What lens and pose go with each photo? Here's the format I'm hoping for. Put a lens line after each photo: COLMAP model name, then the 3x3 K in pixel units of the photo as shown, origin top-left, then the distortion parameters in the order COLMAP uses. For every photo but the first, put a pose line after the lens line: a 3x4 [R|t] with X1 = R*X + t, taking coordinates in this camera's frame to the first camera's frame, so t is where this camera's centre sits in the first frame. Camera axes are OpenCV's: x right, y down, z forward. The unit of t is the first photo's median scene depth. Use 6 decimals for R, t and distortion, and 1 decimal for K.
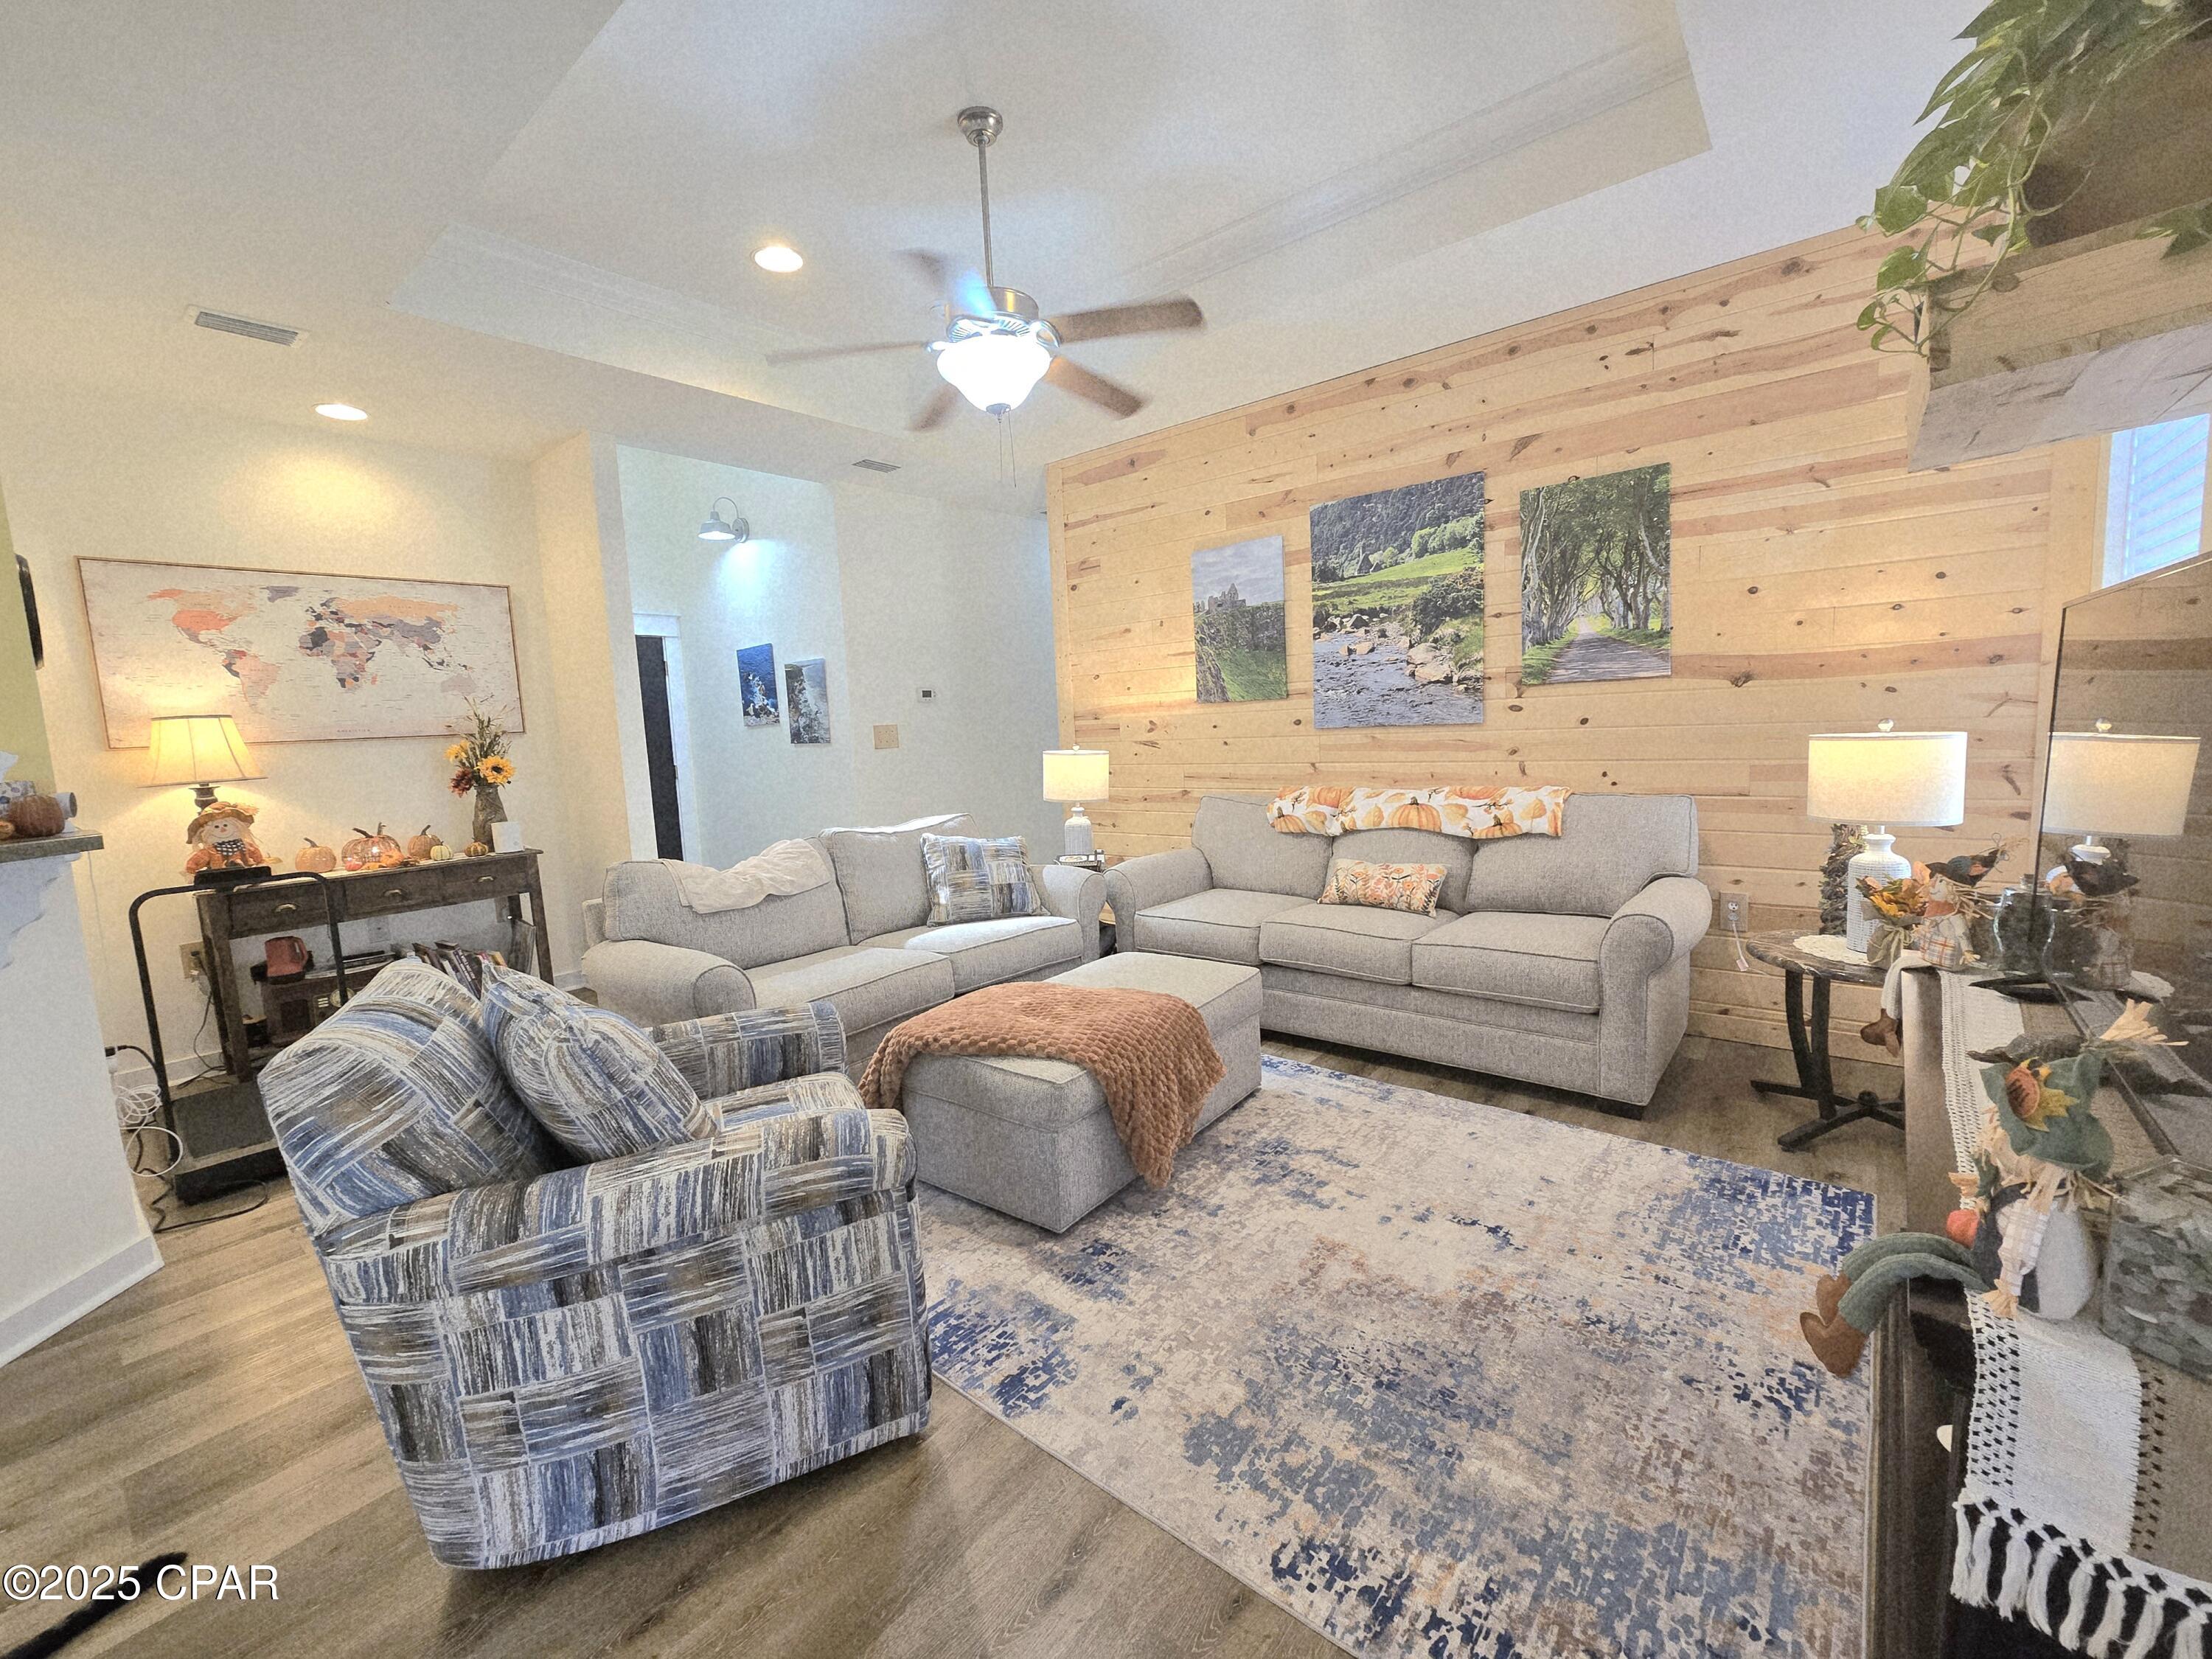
lens RADIAL K [[901.1, 0, 1114.3], [0, 901.1, 818.9], [0, 0, 1]] dist [-0.004312, 0.000603]
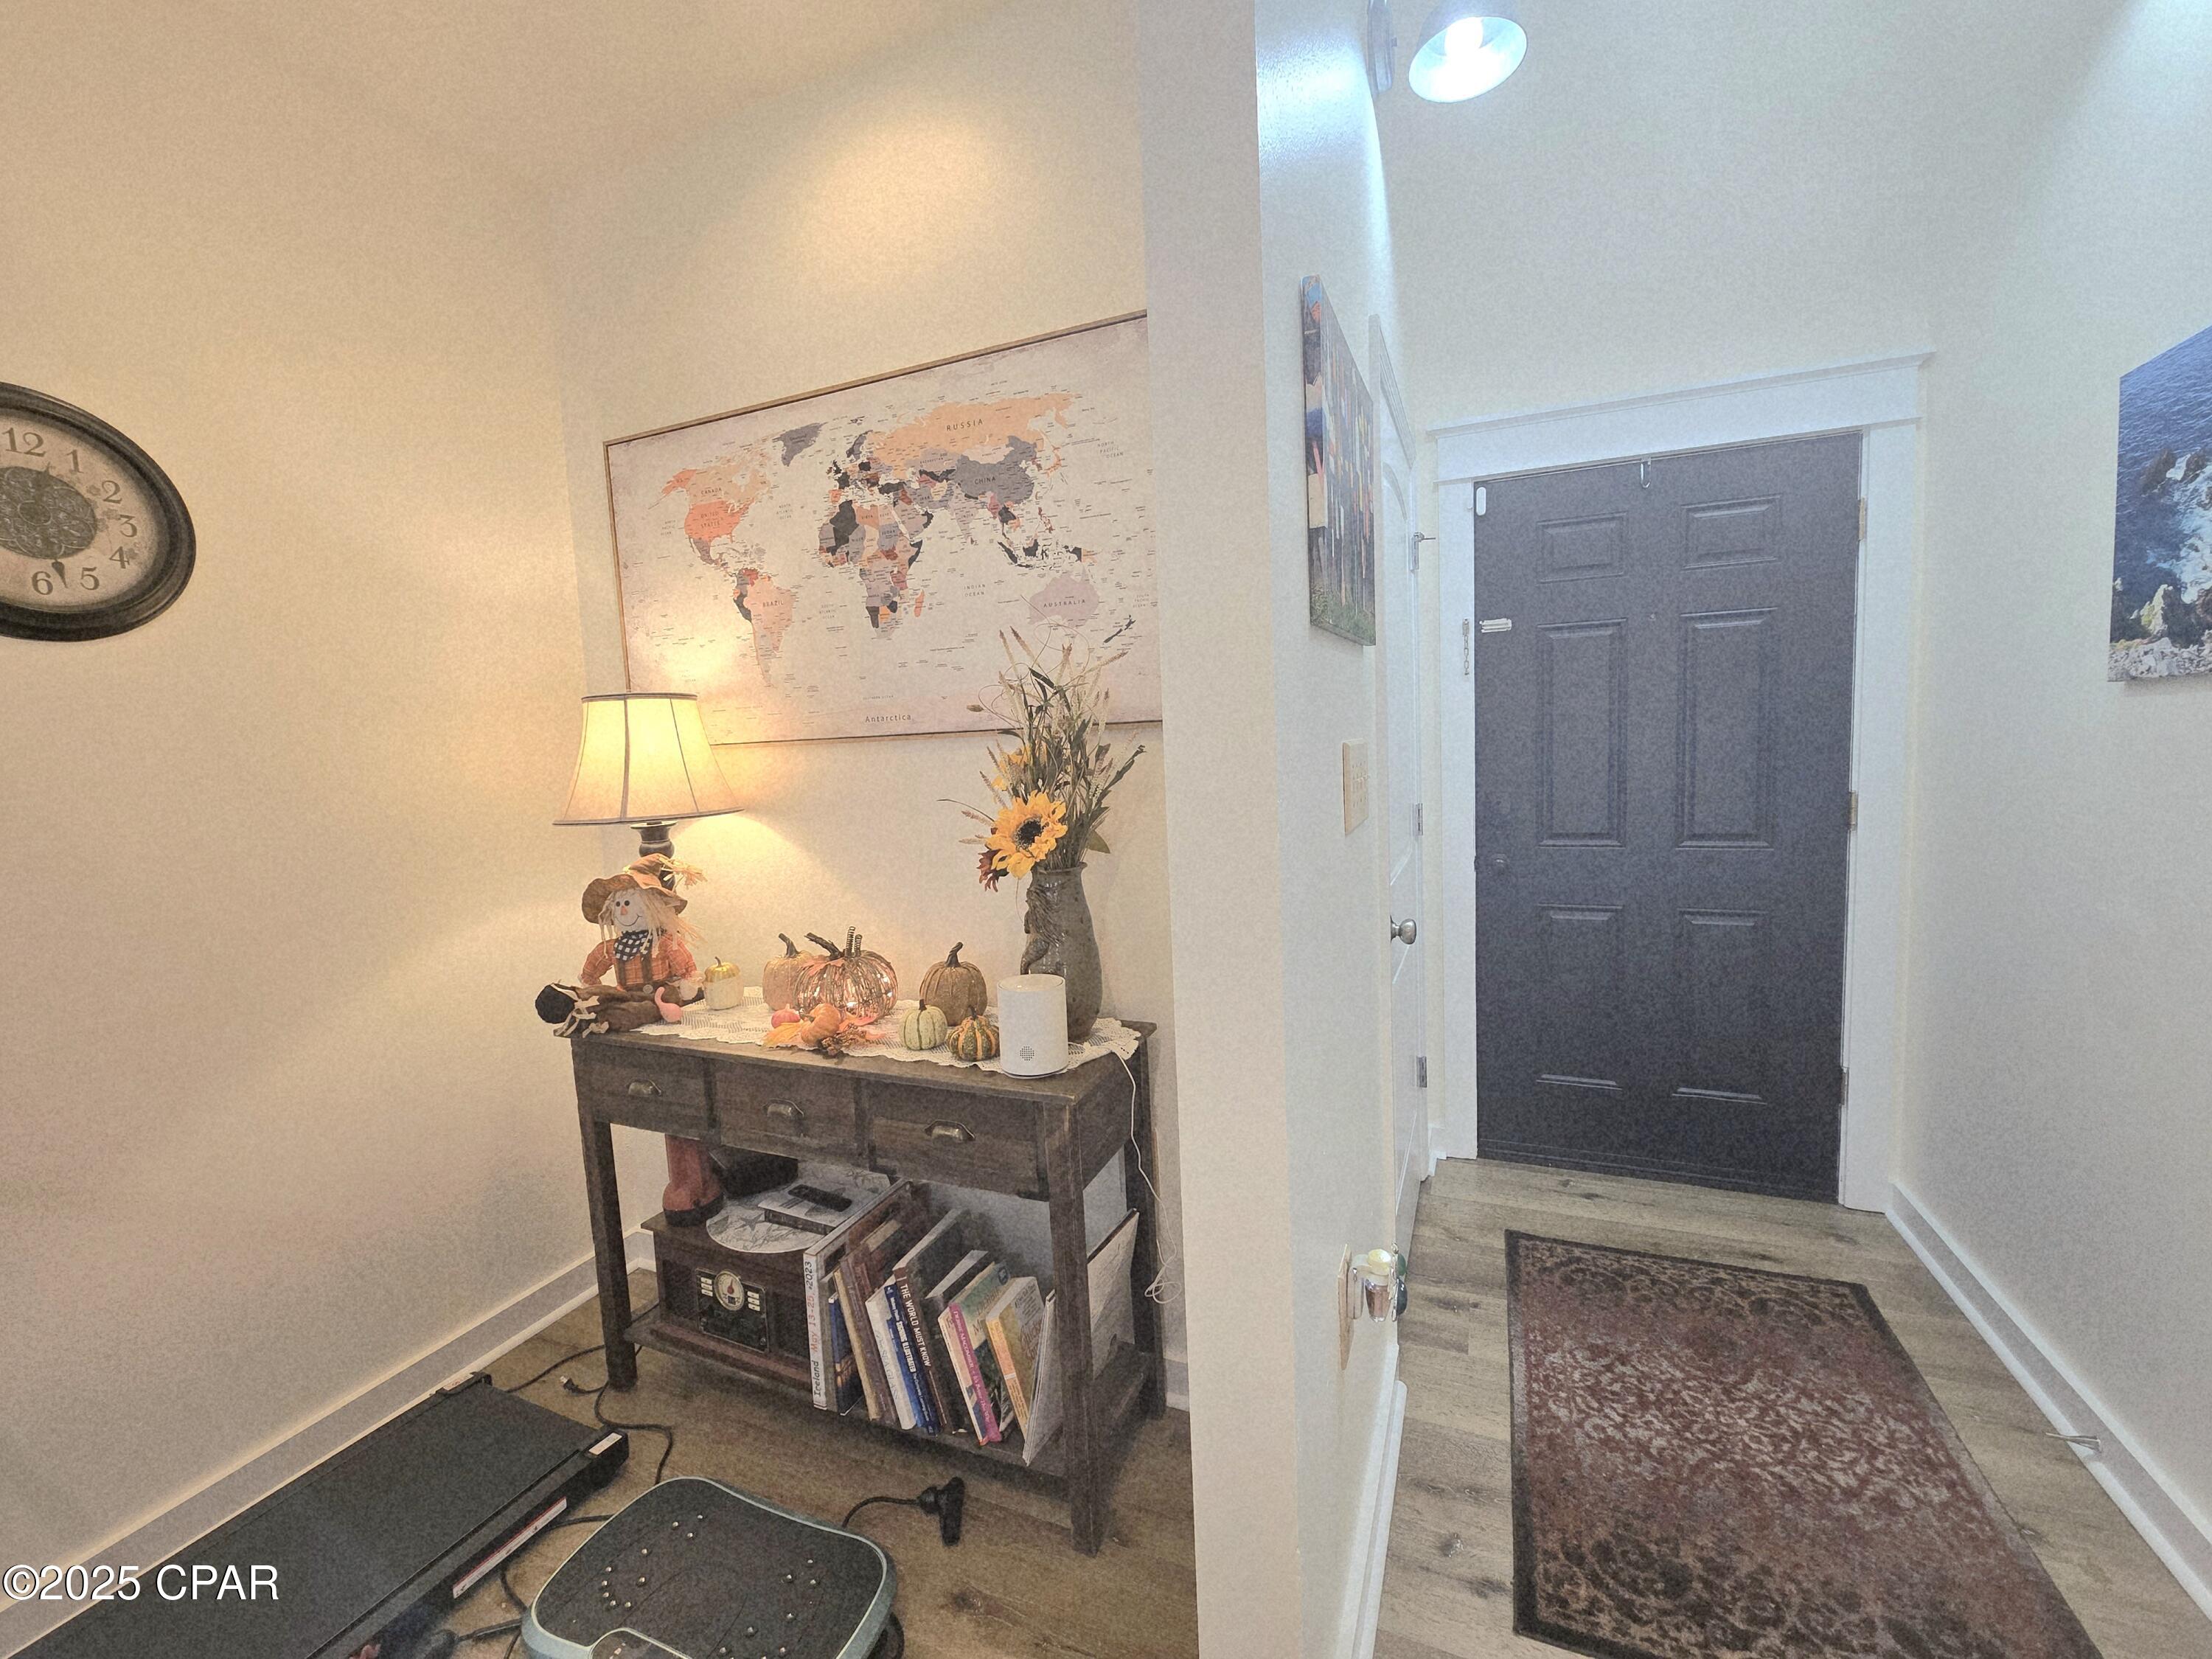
lens RADIAL K [[901.1, 0, 1107.1], [0, 901.1, 814.3], [0, 0, 1]] dist [-0.004312, 0.000603]
pose [[0.272172, 0.125070, -0.954086, -0.393395], [-0.072541, 0.991362, 0.109263, -0.118614], [0.959511, 0.039472, 0.278893, 1.074327]]
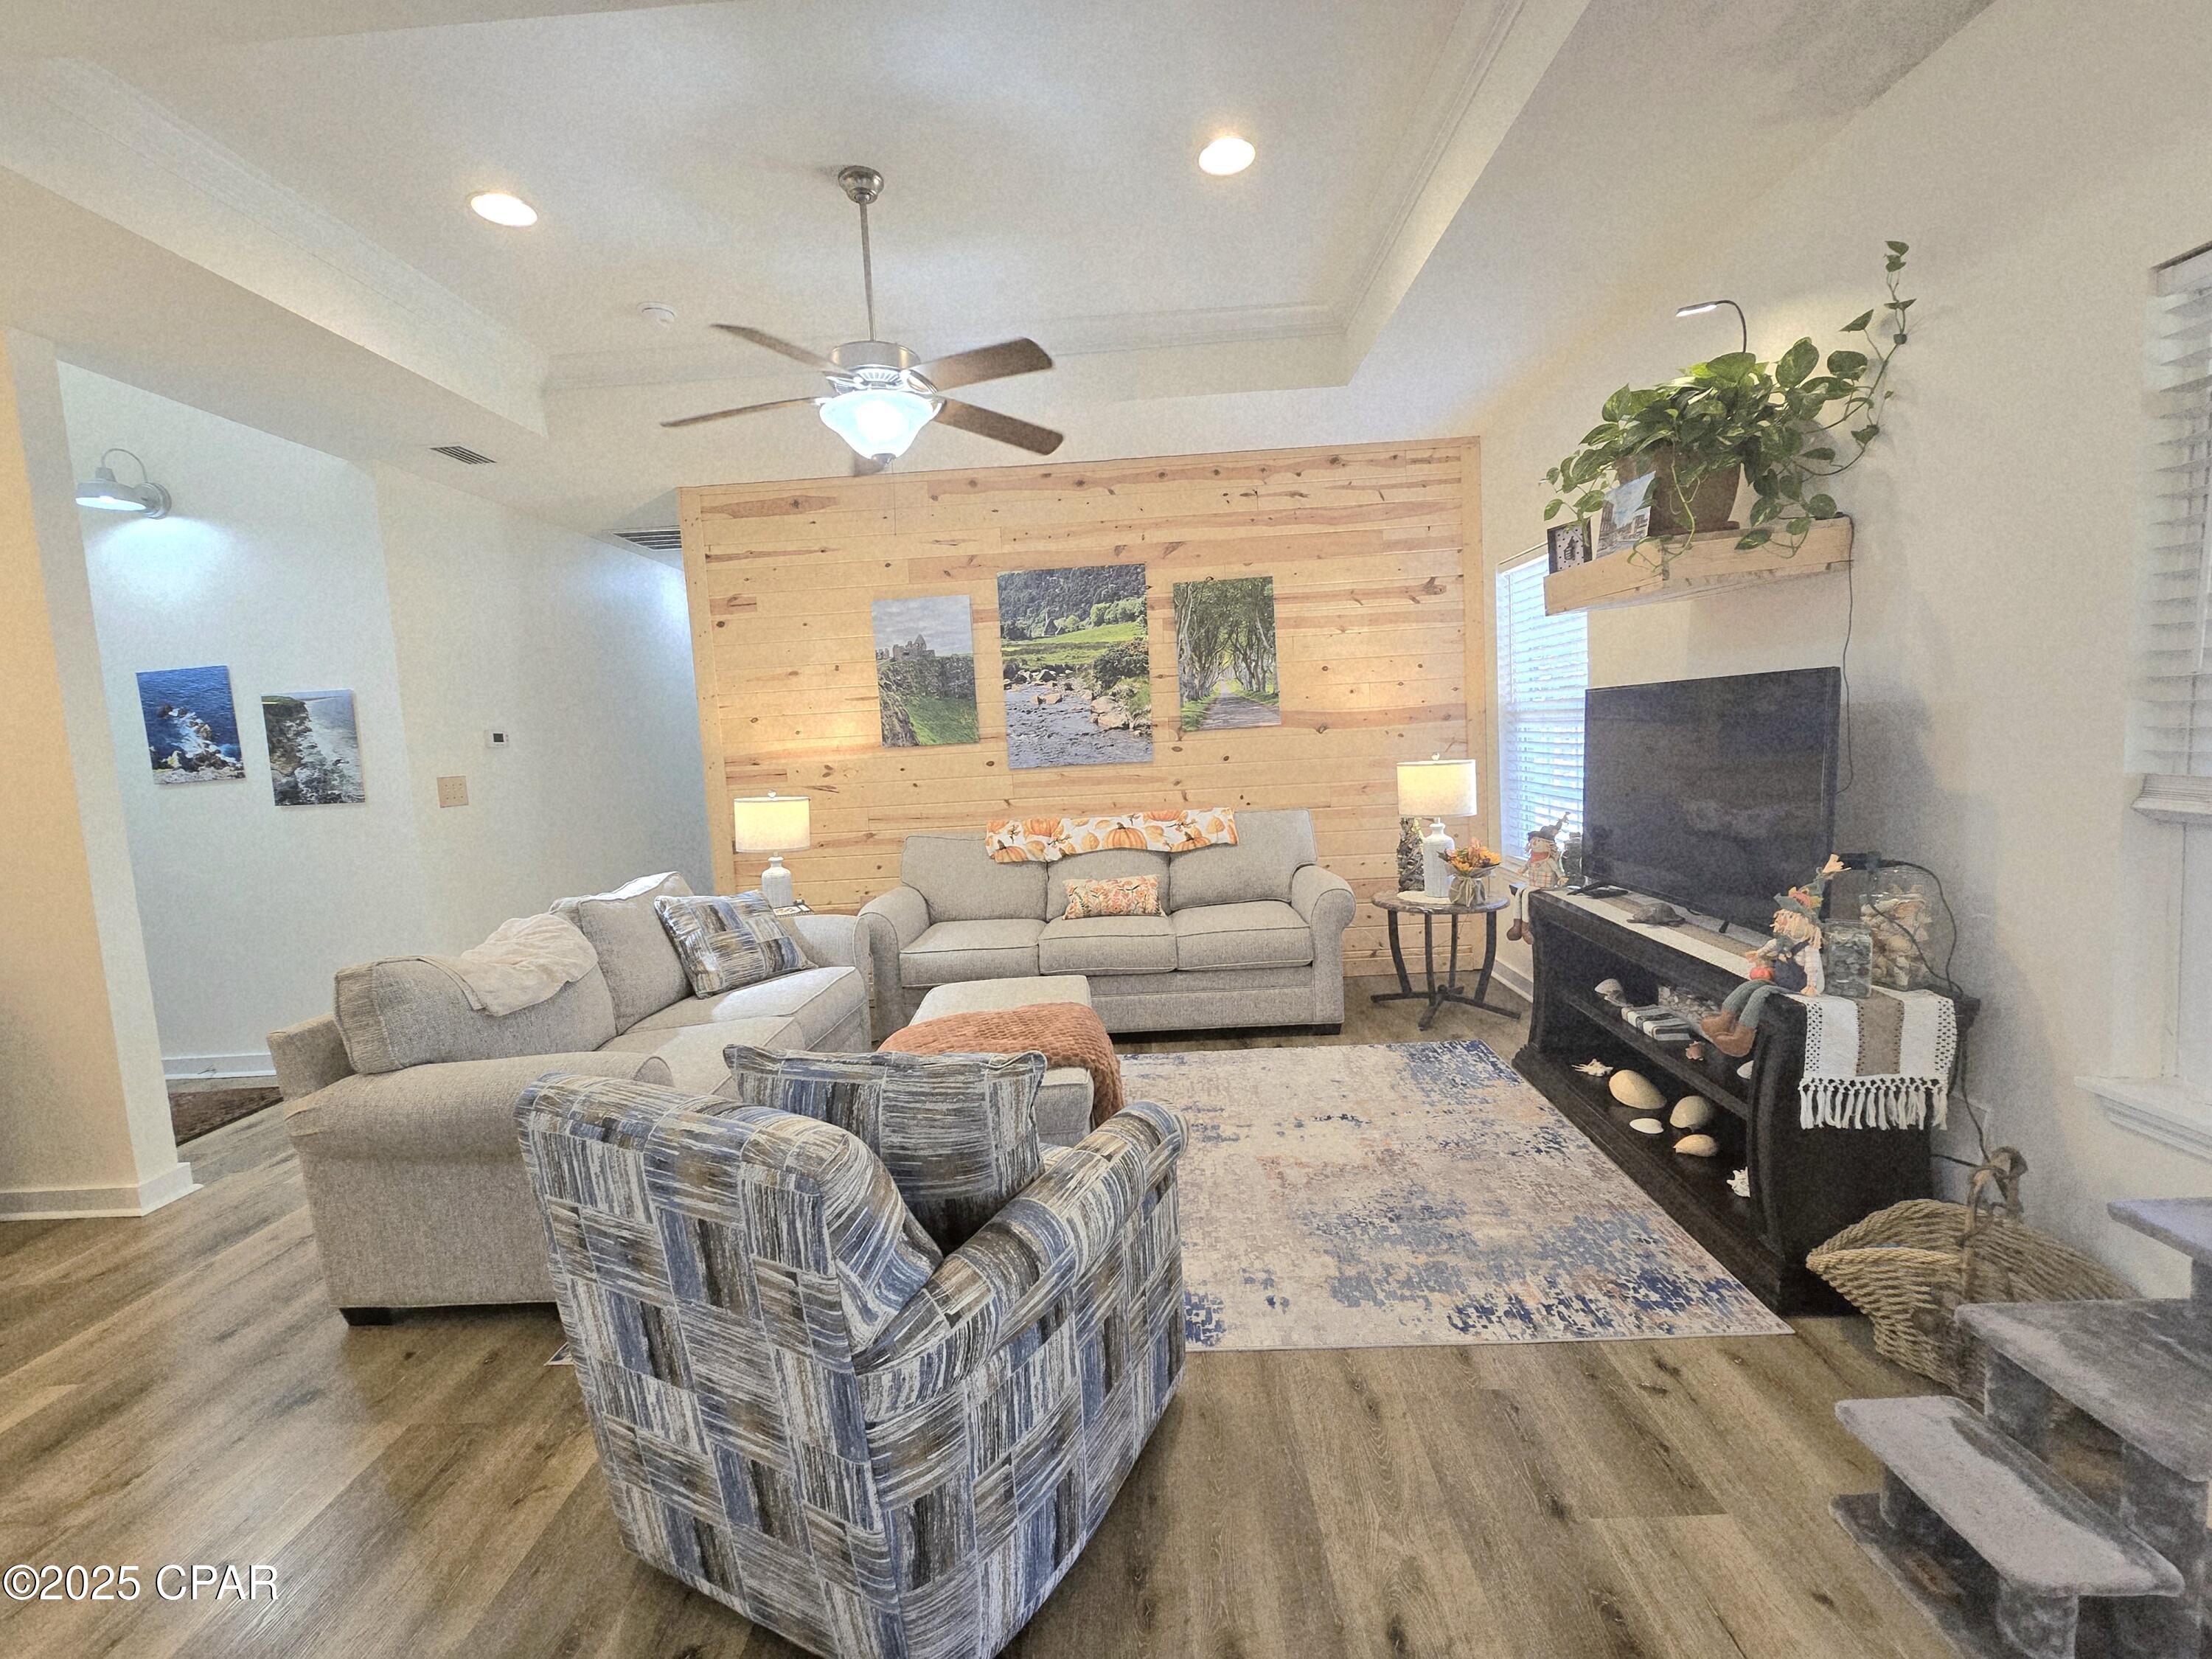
lens RADIAL K [[901.1, 0, 1113.6], [0, 901.1, 815.7], [0, 0, 1]] dist [-0.004312, 0.000603]
pose [[0.790770, -0.049387, 0.610117, -0.412774], [0.083388, 0.996139, -0.027446, -0.000899], [-0.606406, 0.072580, 0.791836, 0.045974]]
